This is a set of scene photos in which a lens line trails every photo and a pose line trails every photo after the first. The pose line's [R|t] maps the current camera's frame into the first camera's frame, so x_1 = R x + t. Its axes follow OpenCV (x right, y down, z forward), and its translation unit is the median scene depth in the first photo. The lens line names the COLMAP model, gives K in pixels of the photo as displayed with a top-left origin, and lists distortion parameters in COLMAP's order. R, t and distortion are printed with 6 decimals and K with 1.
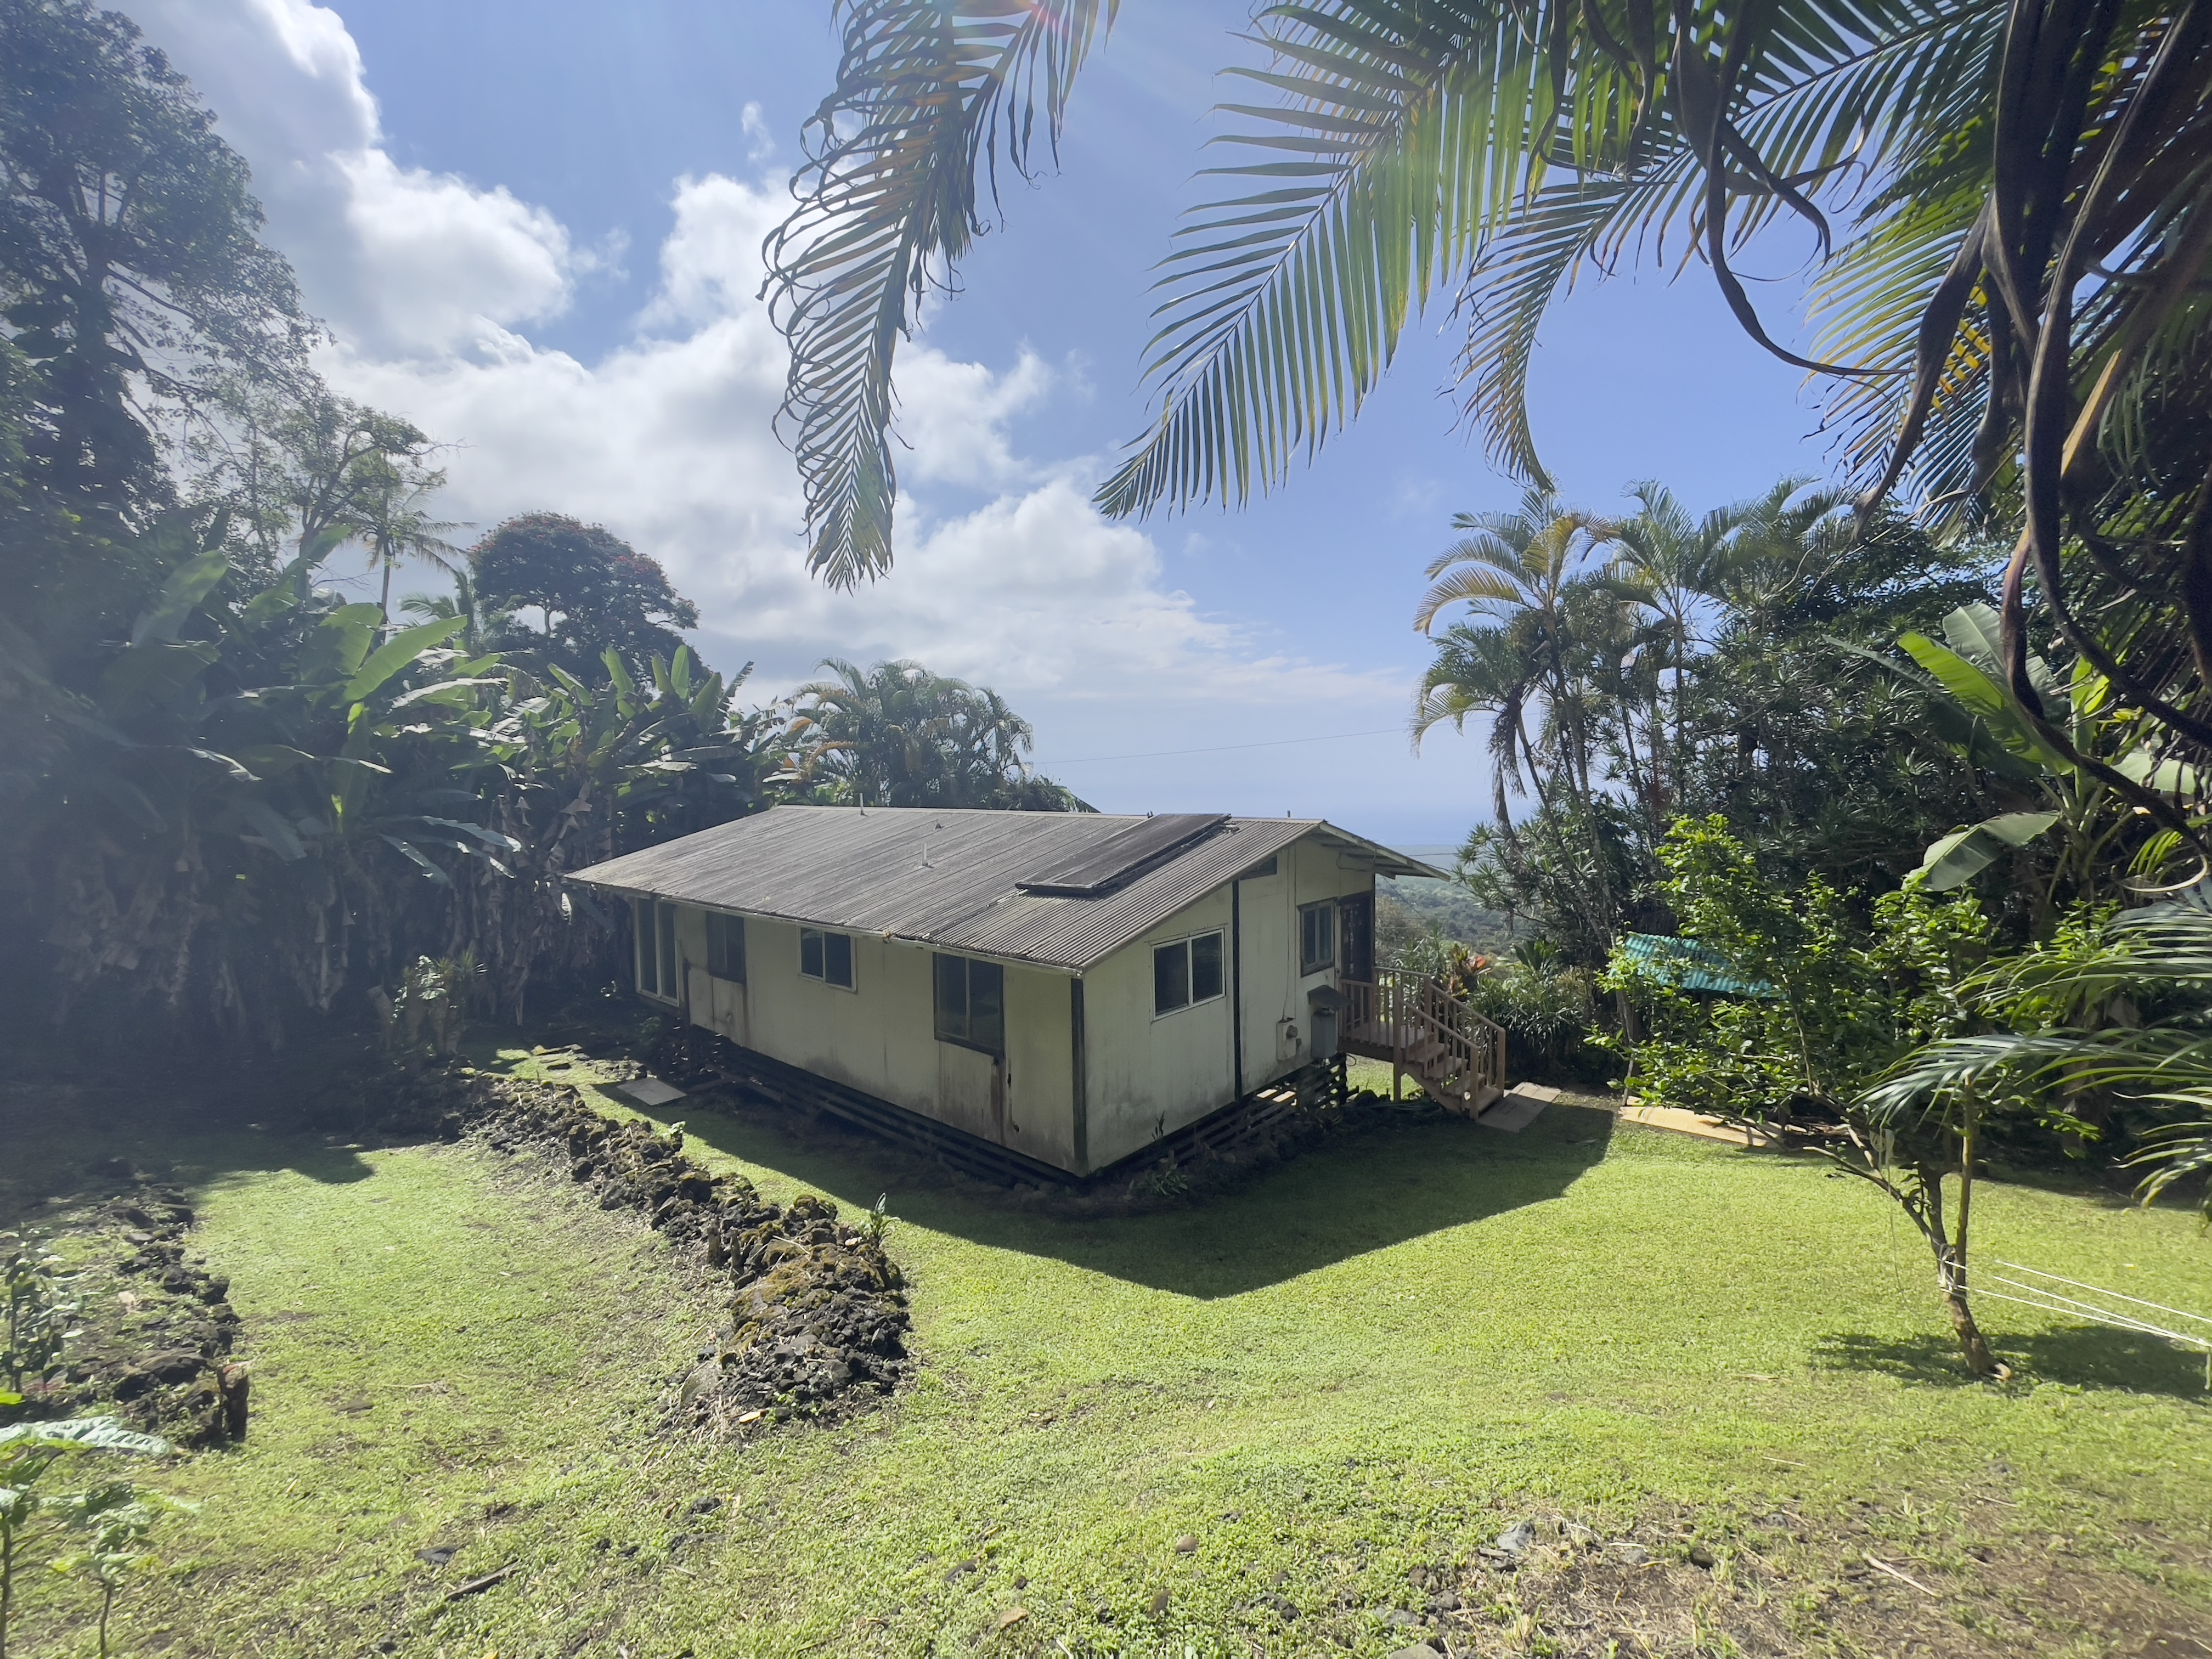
lens RADIAL K [[917.0, 0, 958.3], [0, 917.0, 820.1], [0, 0, 1]] dist [-0.061534, 0.031282]
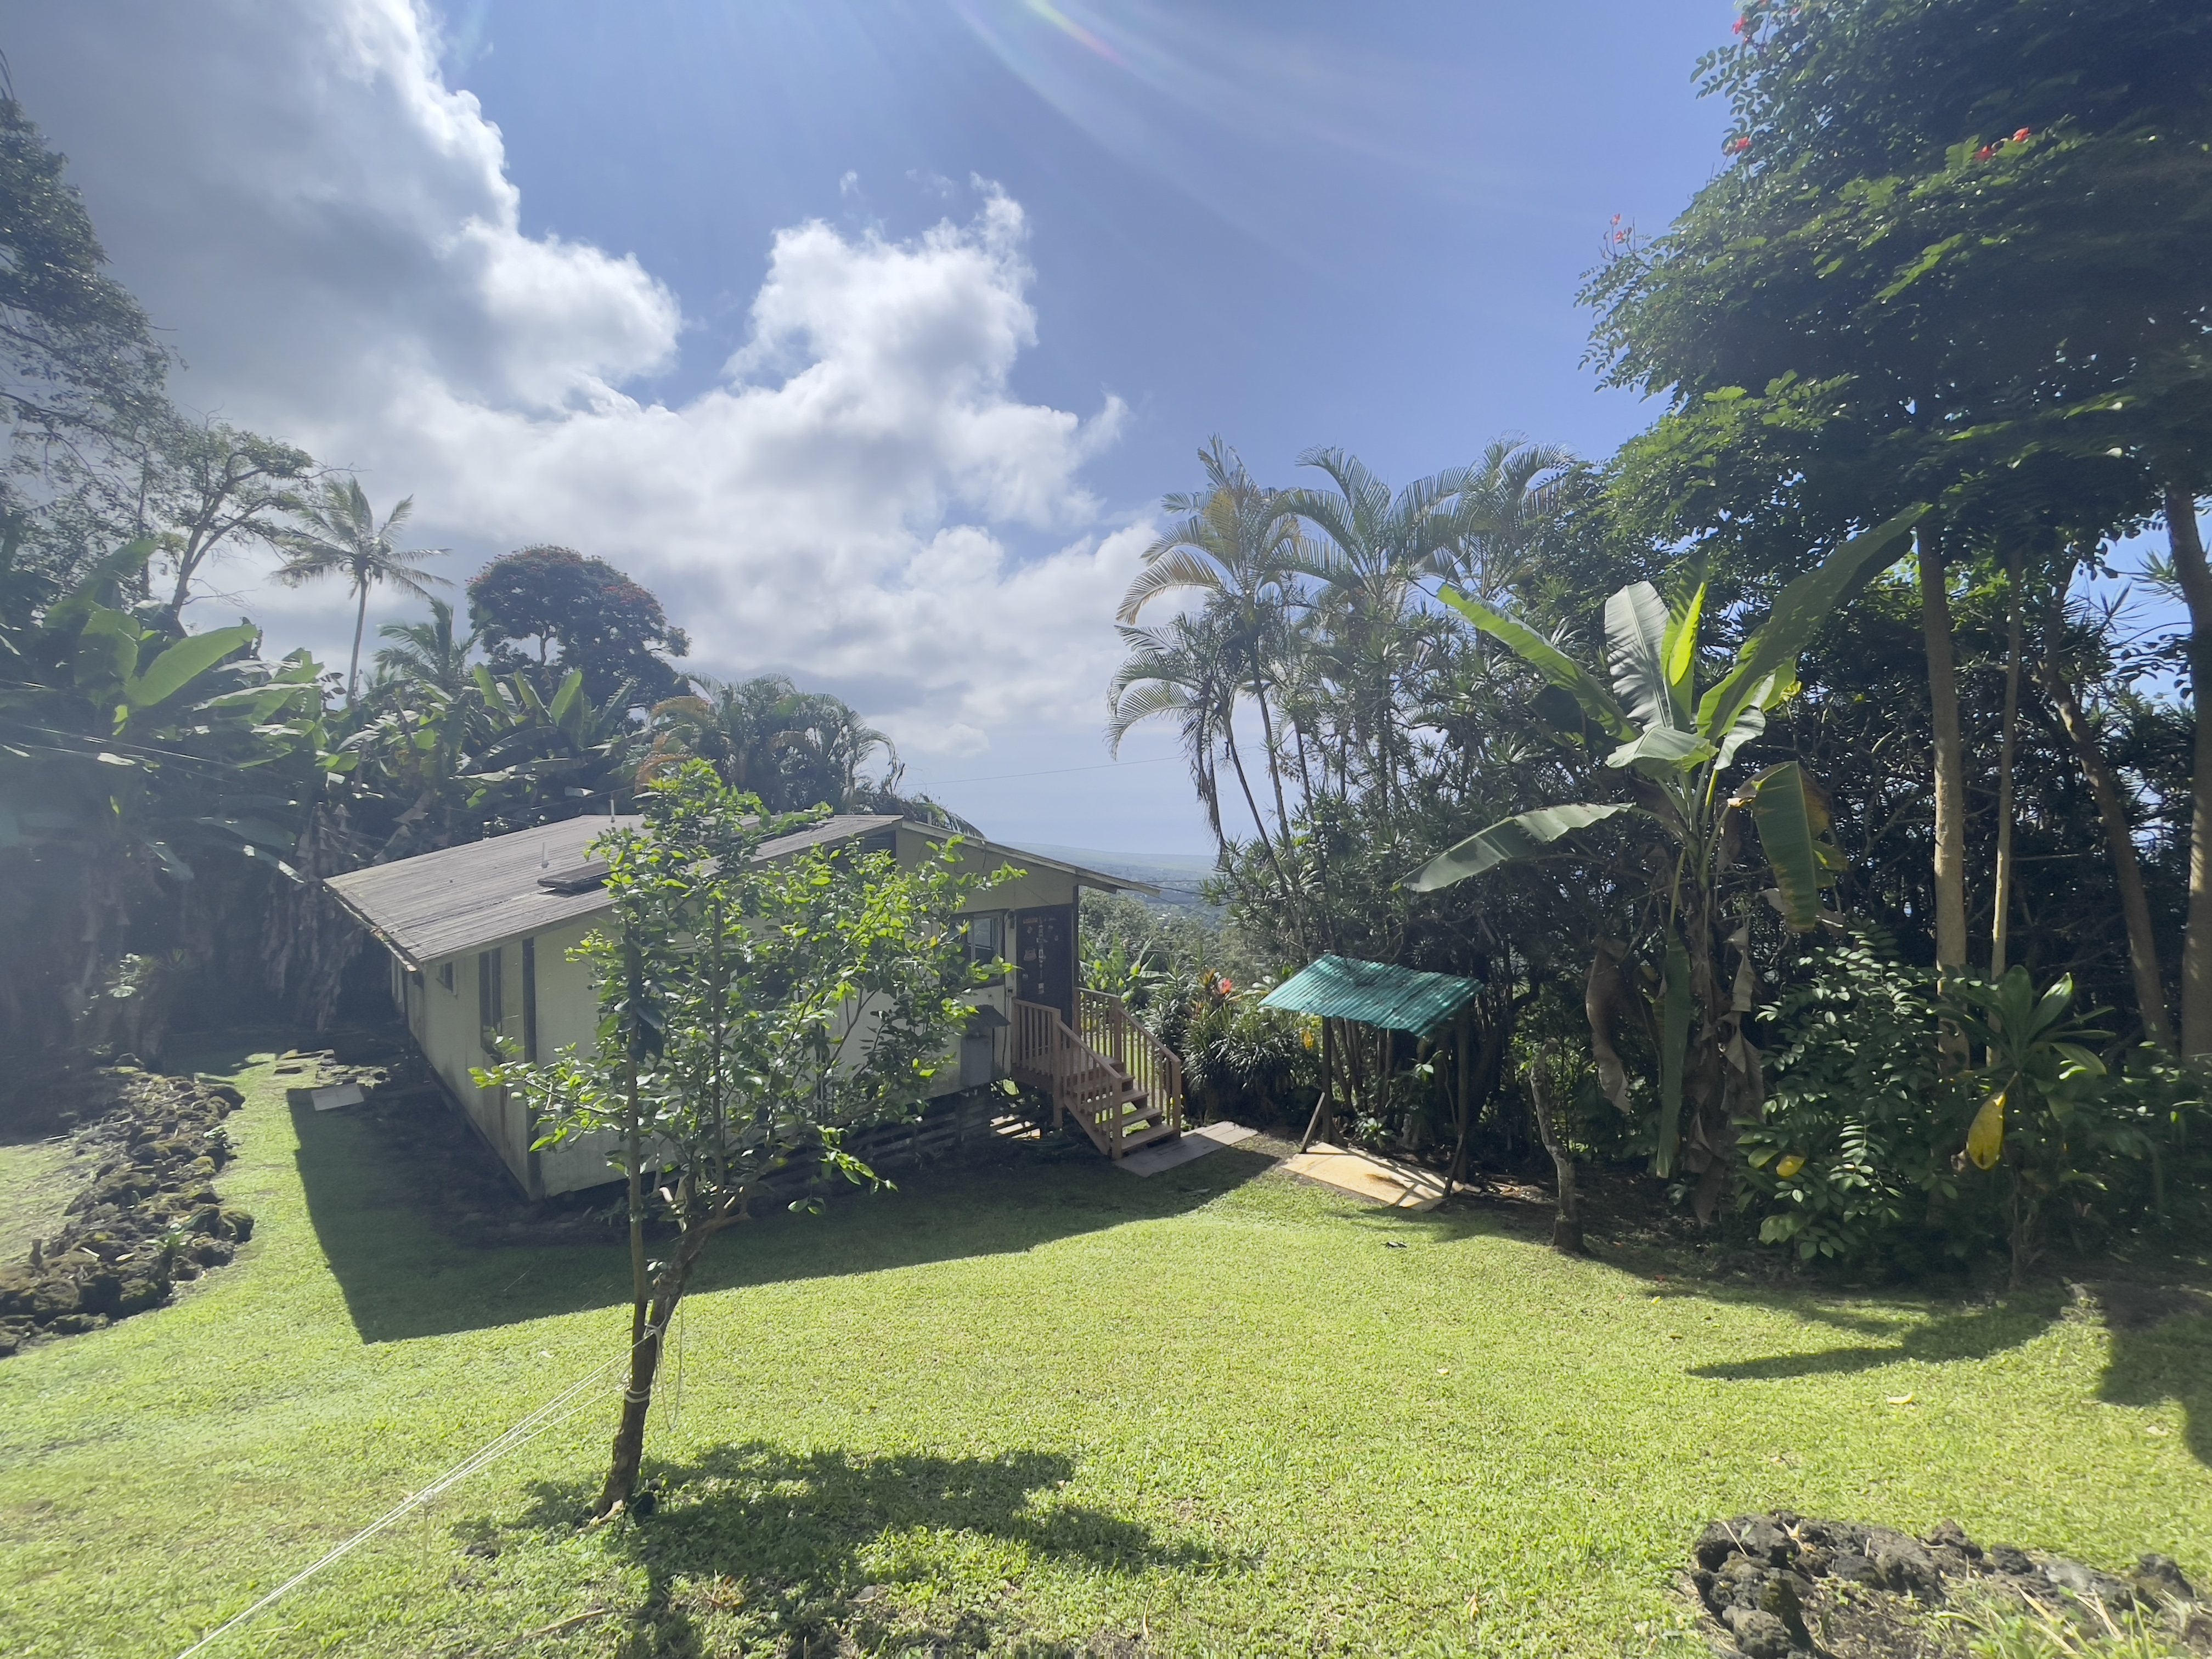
lens RADIAL K [[888.9, 0, 1102.1], [0, 888.9, 826.6], [0, 0, 1]] dist [-0.025210, 0.010811]
pose [[0.996665, 0.008550, -0.081151, 0.435780], [-0.011799, 0.999144, -0.039639, 0.027268], [0.080743, 0.040464, 0.995913, 0.080814]]
